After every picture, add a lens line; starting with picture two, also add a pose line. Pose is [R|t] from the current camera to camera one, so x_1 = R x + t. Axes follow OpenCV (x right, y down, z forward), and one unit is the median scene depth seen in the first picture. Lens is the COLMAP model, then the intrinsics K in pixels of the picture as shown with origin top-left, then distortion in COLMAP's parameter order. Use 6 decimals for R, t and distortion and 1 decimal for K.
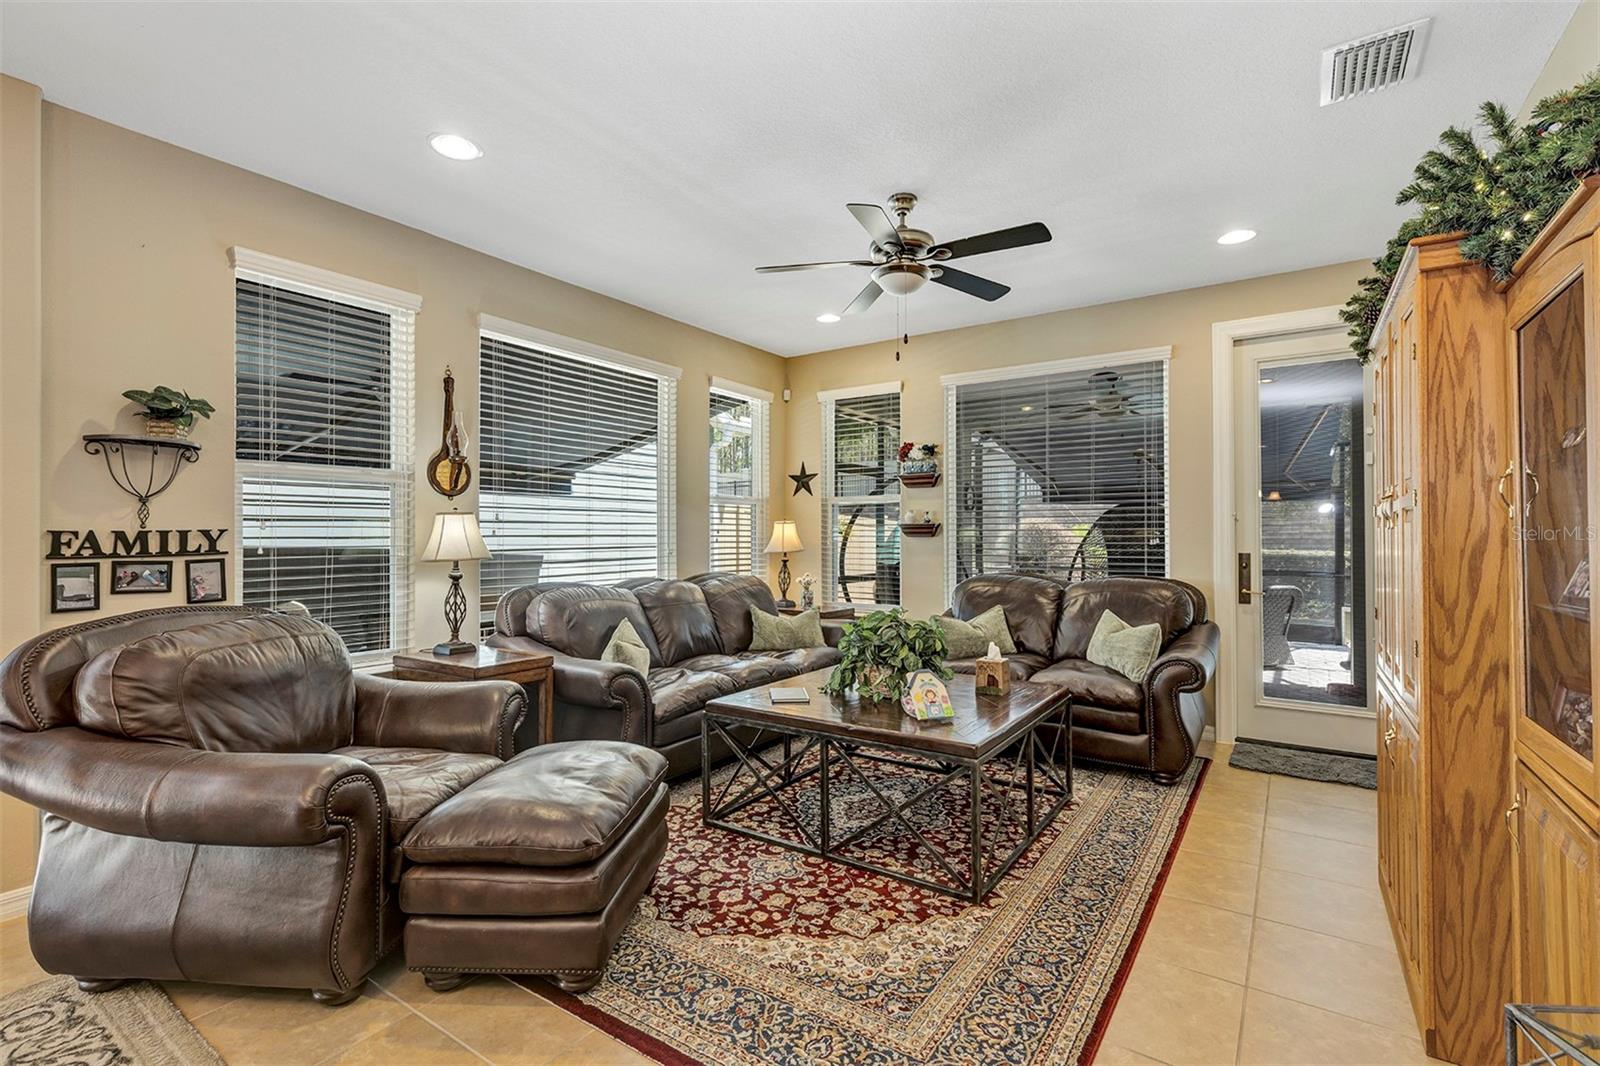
lens RADIAL K [[725.5, 0, 805.5], [0, 725.5, 540.4], [0, 0, 1]] dist [0.010126, -0.000353]
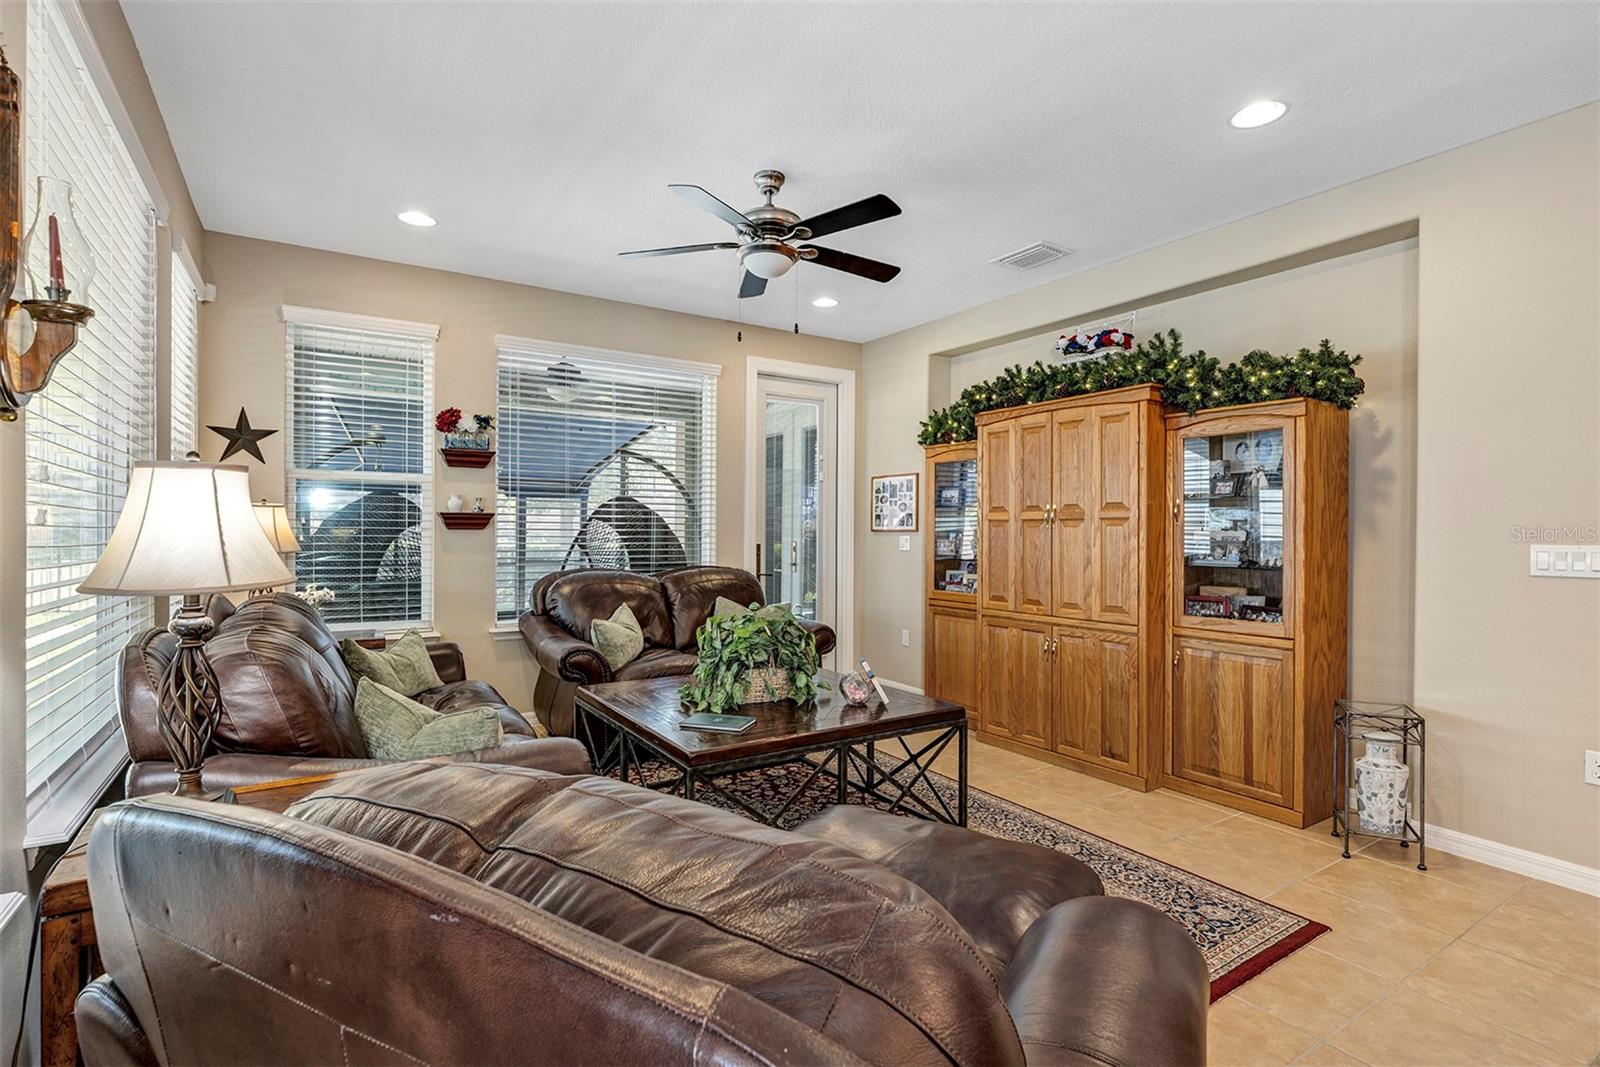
lens RADIAL K [[757.1, 0, 792.6], [0, 757.1, 529.3], [0, 0, 1]] dist [-0.007350, 0.000529]
pose [[0.405364, 0.005826, 0.914137, -0.571959], [-0.001614, 0.999983, -0.005657, 0.000031], [-0.914154, 0.000818, 0.405366, 0.422391]]
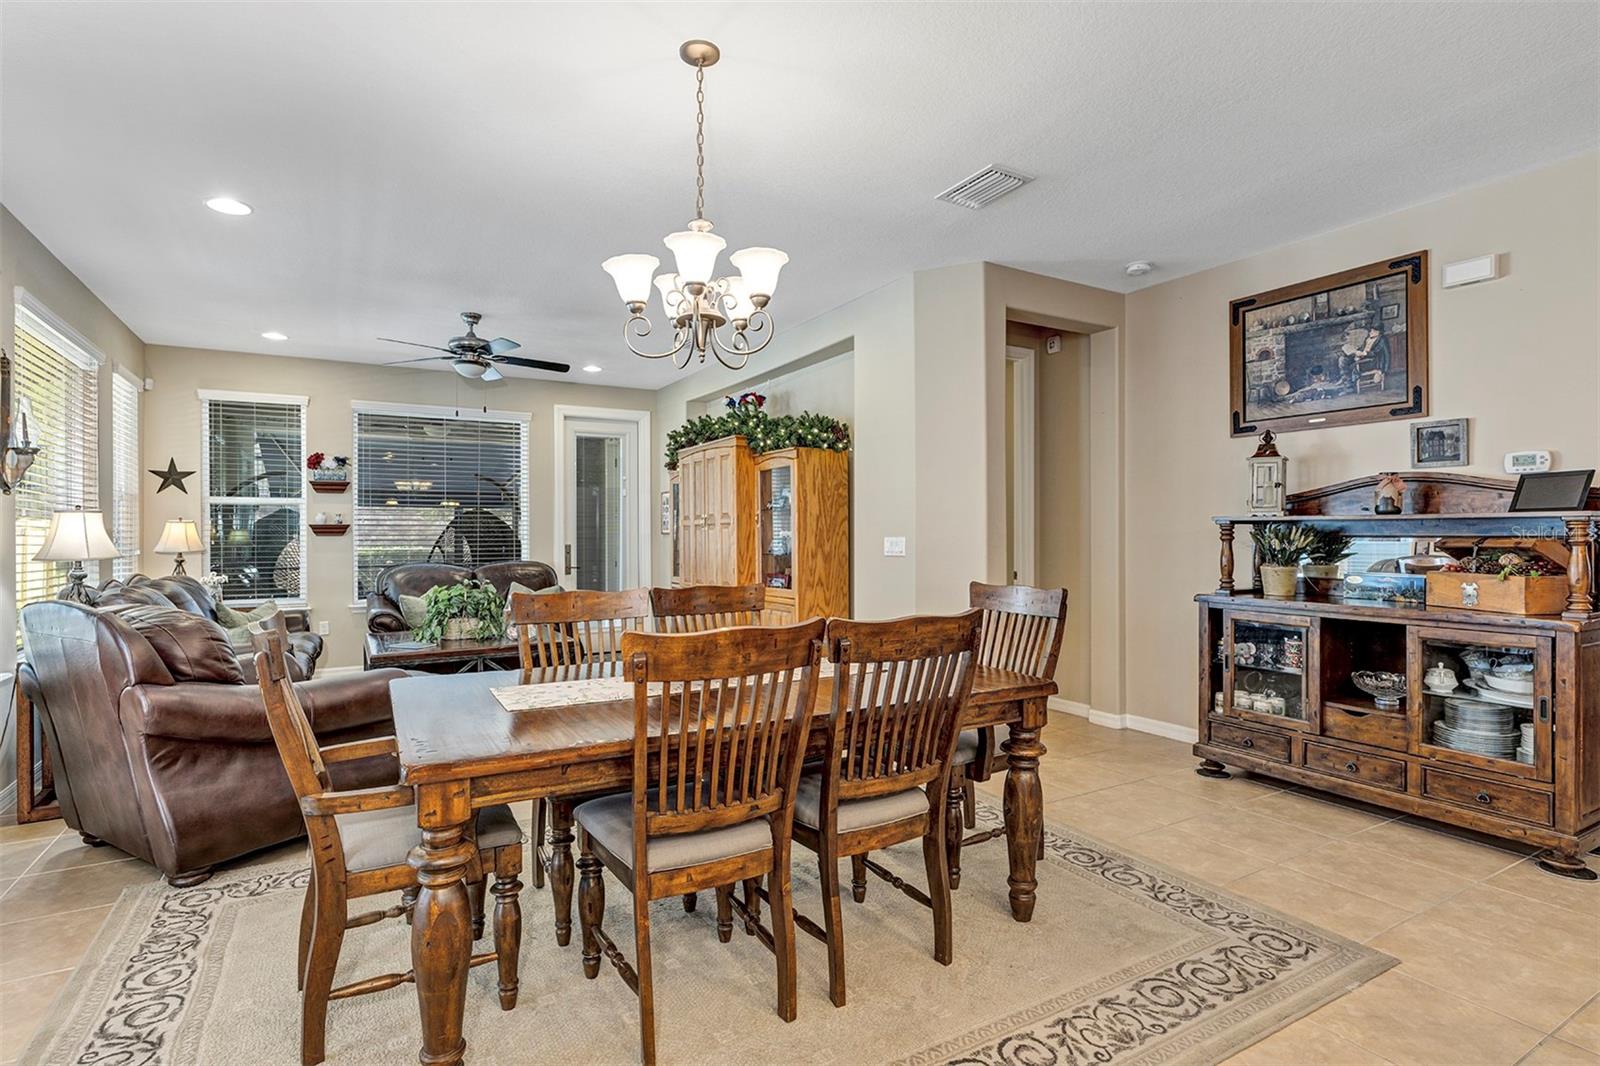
lens RADIAL K [[768.0, 0, 807.9], [0, 768.0, 532.8], [0, 0, 1]] dist [-0.026844, 0.000052]
pose [[0.420990, -0.001445, 0.907064, -0.774113], [0.011440, 0.999928, -0.003717, 0.004887], [-0.906993, 0.011942, 0.420976, -0.245027]]
